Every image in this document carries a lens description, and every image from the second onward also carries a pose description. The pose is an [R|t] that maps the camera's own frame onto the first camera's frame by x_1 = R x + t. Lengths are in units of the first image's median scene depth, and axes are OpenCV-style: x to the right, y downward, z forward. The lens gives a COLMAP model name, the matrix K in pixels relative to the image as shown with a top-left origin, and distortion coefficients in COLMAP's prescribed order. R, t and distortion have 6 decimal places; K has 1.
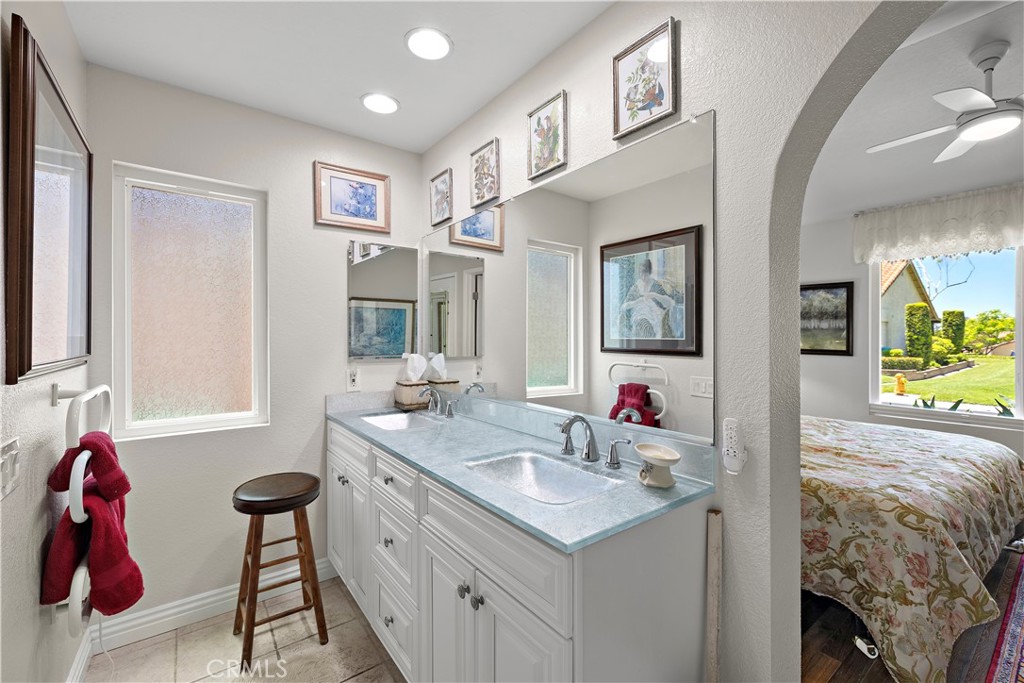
lens RADIAL K [[433.3, 0, 508.0], [0, 433.3, 339.3], [0, 0, 1]] dist [0.003887, 0.000581]
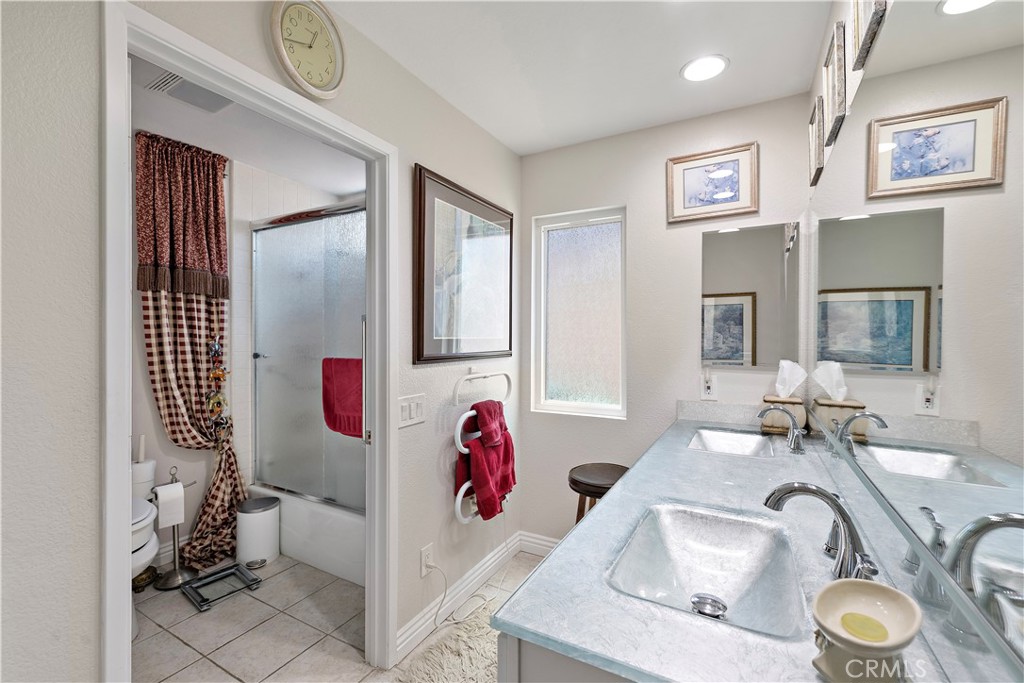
lens RADIAL K [[433.3, 0, 511.7], [0, 433.3, 339.1], [0, 0, 1]] dist [0.003887, 0.000581]
pose [[0.419929, 0.002163, -0.907554, 0.274937], [-0.007199, 0.999974, -0.000948, -0.001935], [0.907528, 0.006932, 0.419934, 0.247328]]
